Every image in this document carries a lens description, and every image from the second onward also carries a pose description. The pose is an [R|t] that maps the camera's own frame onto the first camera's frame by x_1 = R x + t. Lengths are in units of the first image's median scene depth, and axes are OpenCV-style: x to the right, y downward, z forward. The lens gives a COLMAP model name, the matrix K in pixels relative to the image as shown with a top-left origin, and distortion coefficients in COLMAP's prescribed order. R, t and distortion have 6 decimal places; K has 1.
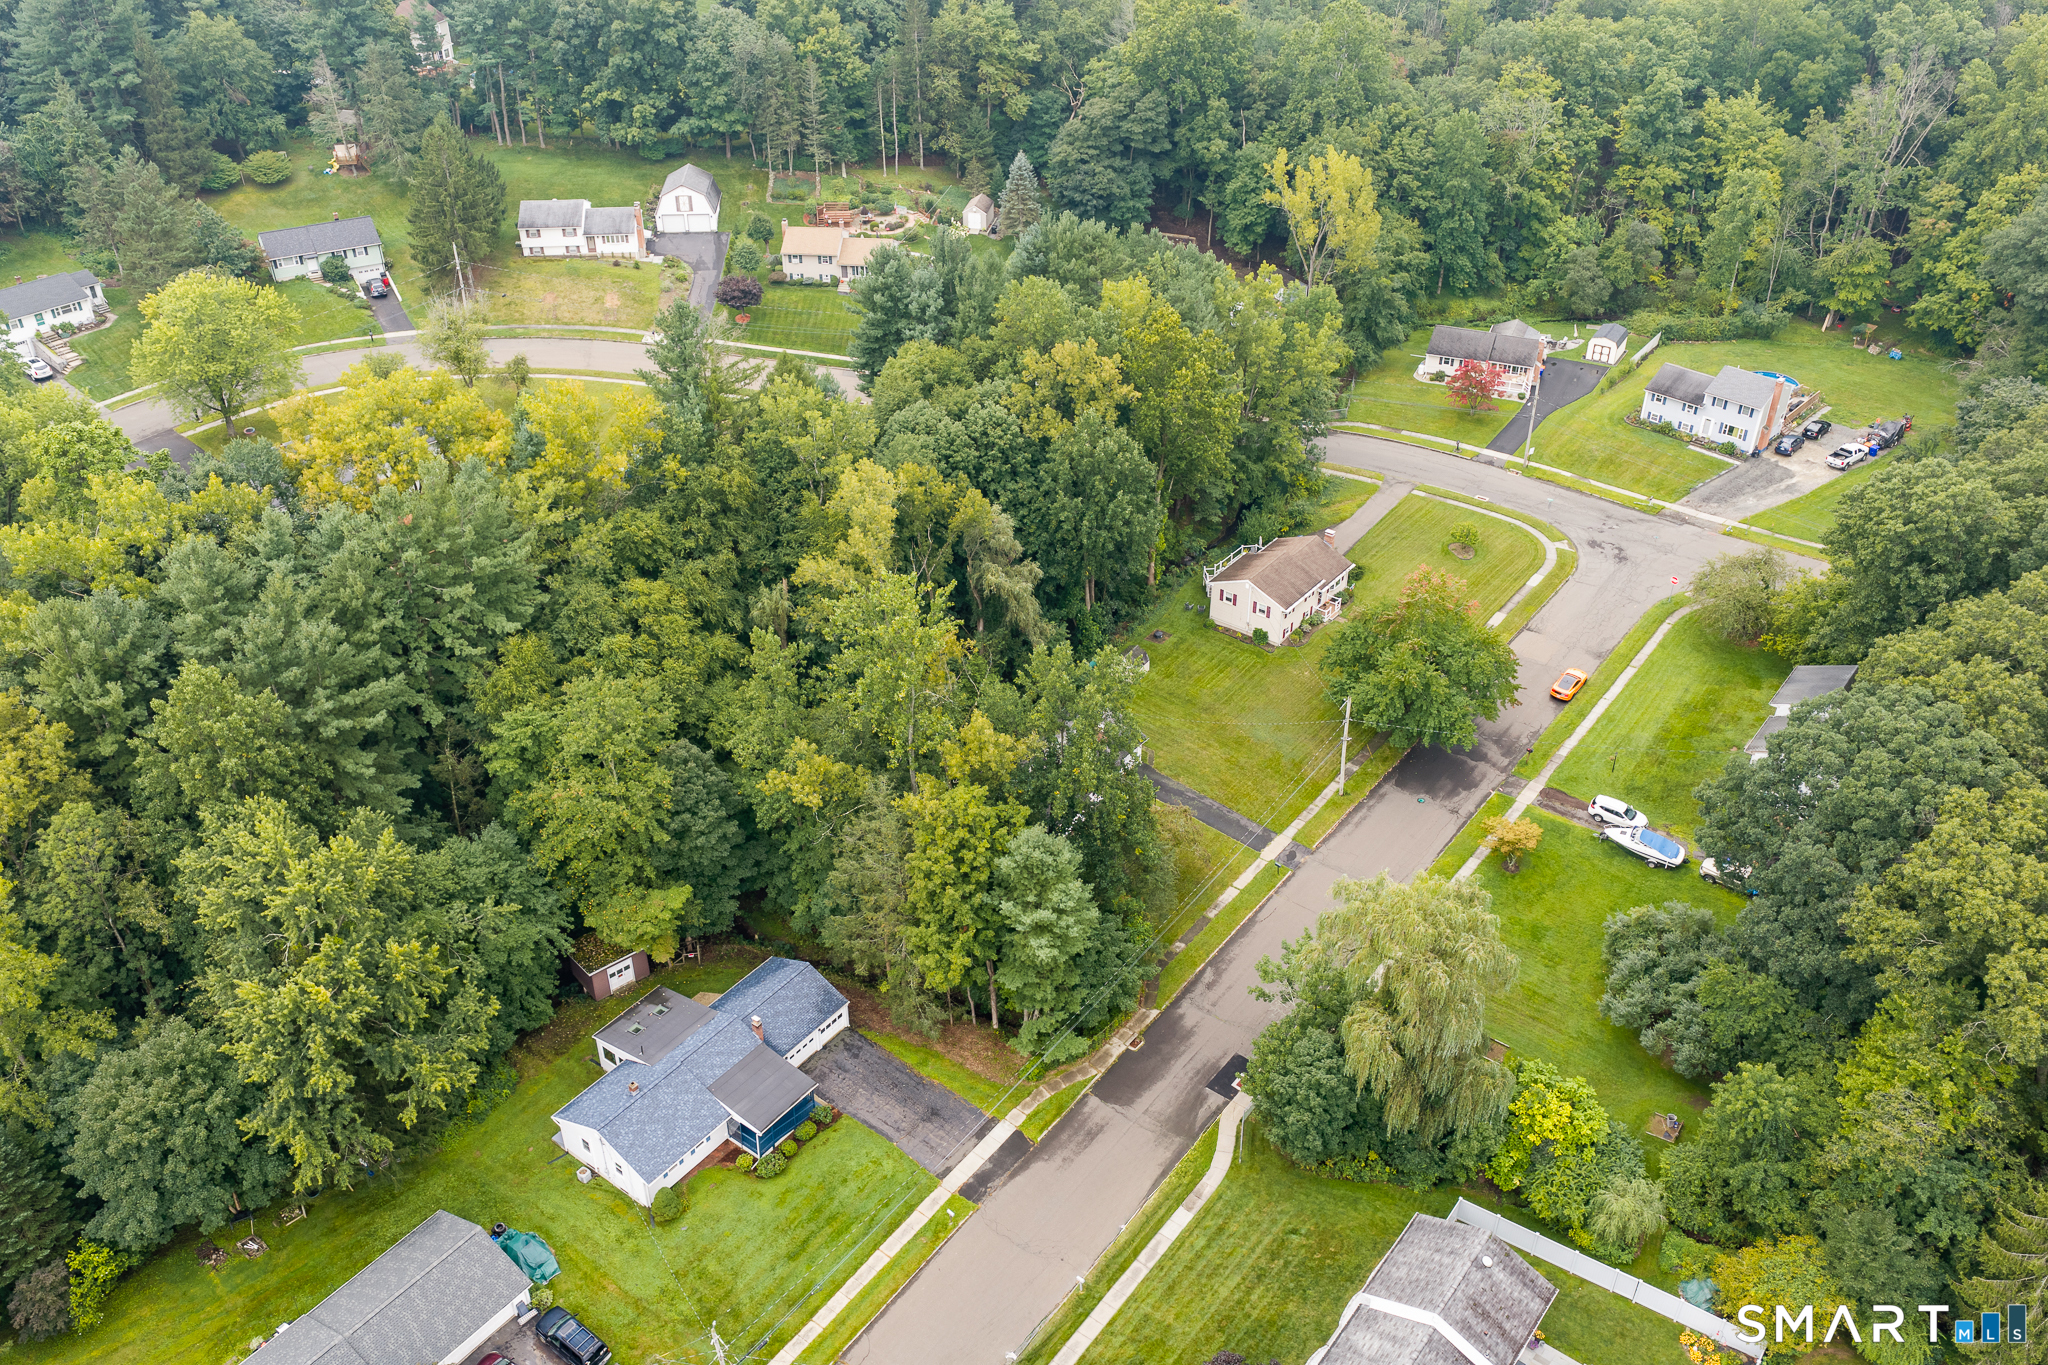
lens RADIAL K [[1692.1, 0, 1024.0], [0, 1692.1, 682.5], [0, 0, 1]] dist [0.017188, -0.018250]
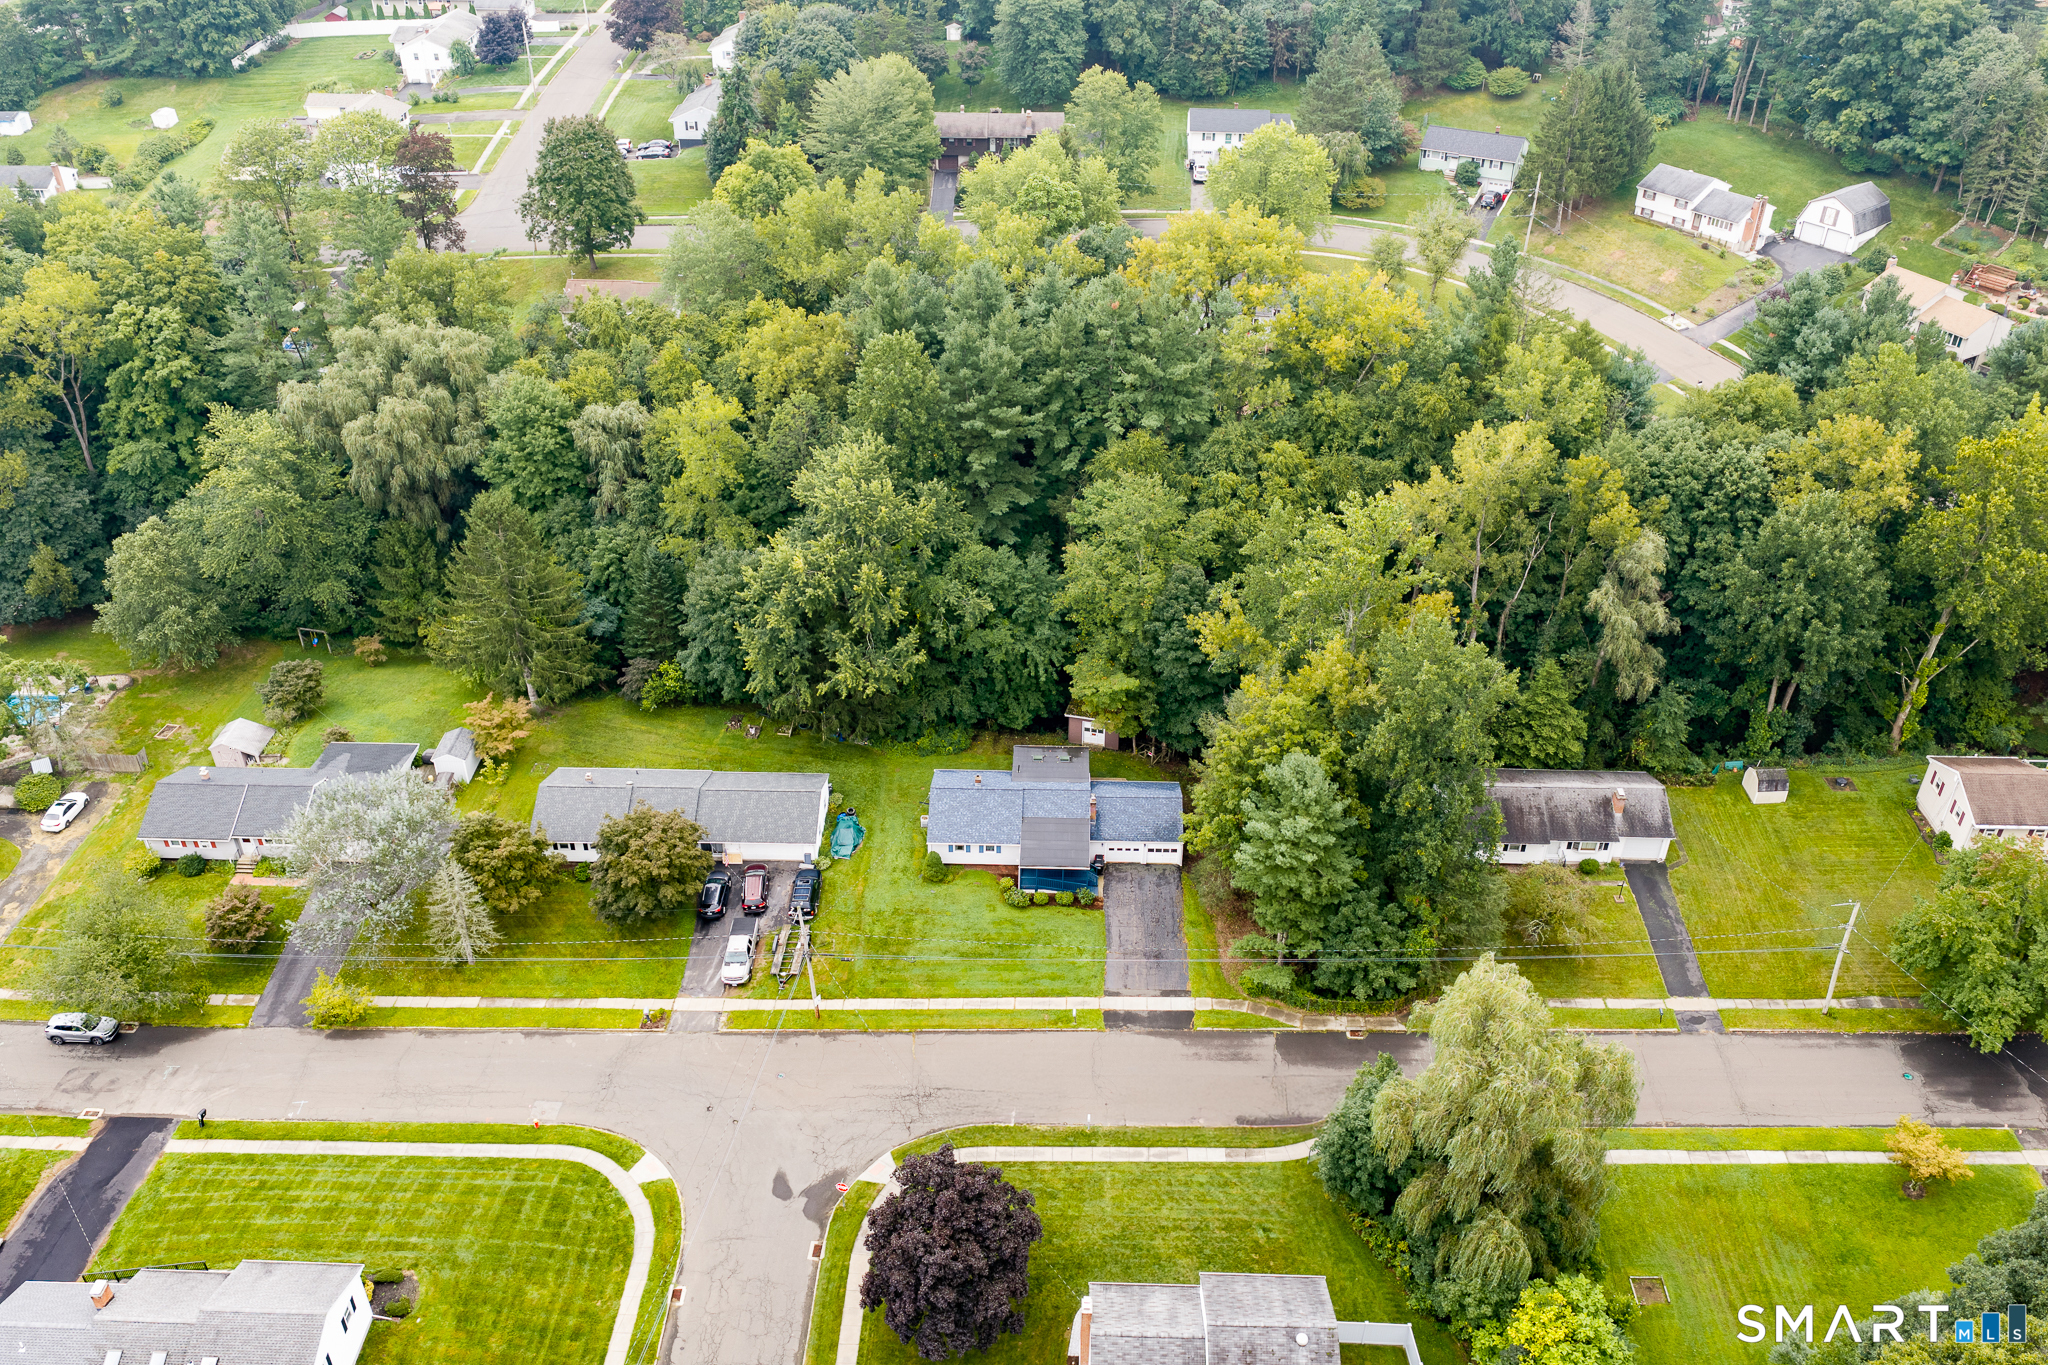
lens RADIAL K [[1692.1, 0, 1024.0], [0, 1692.1, 682.5], [0, 0, 1]] dist [0.017188, -0.018250]
pose [[0.590112, 0.462889, -0.661440, 0.524119], [-0.460208, 0.866023, 0.195480, -0.068339], [0.663308, 0.189044, 0.724075, 0.128257]]
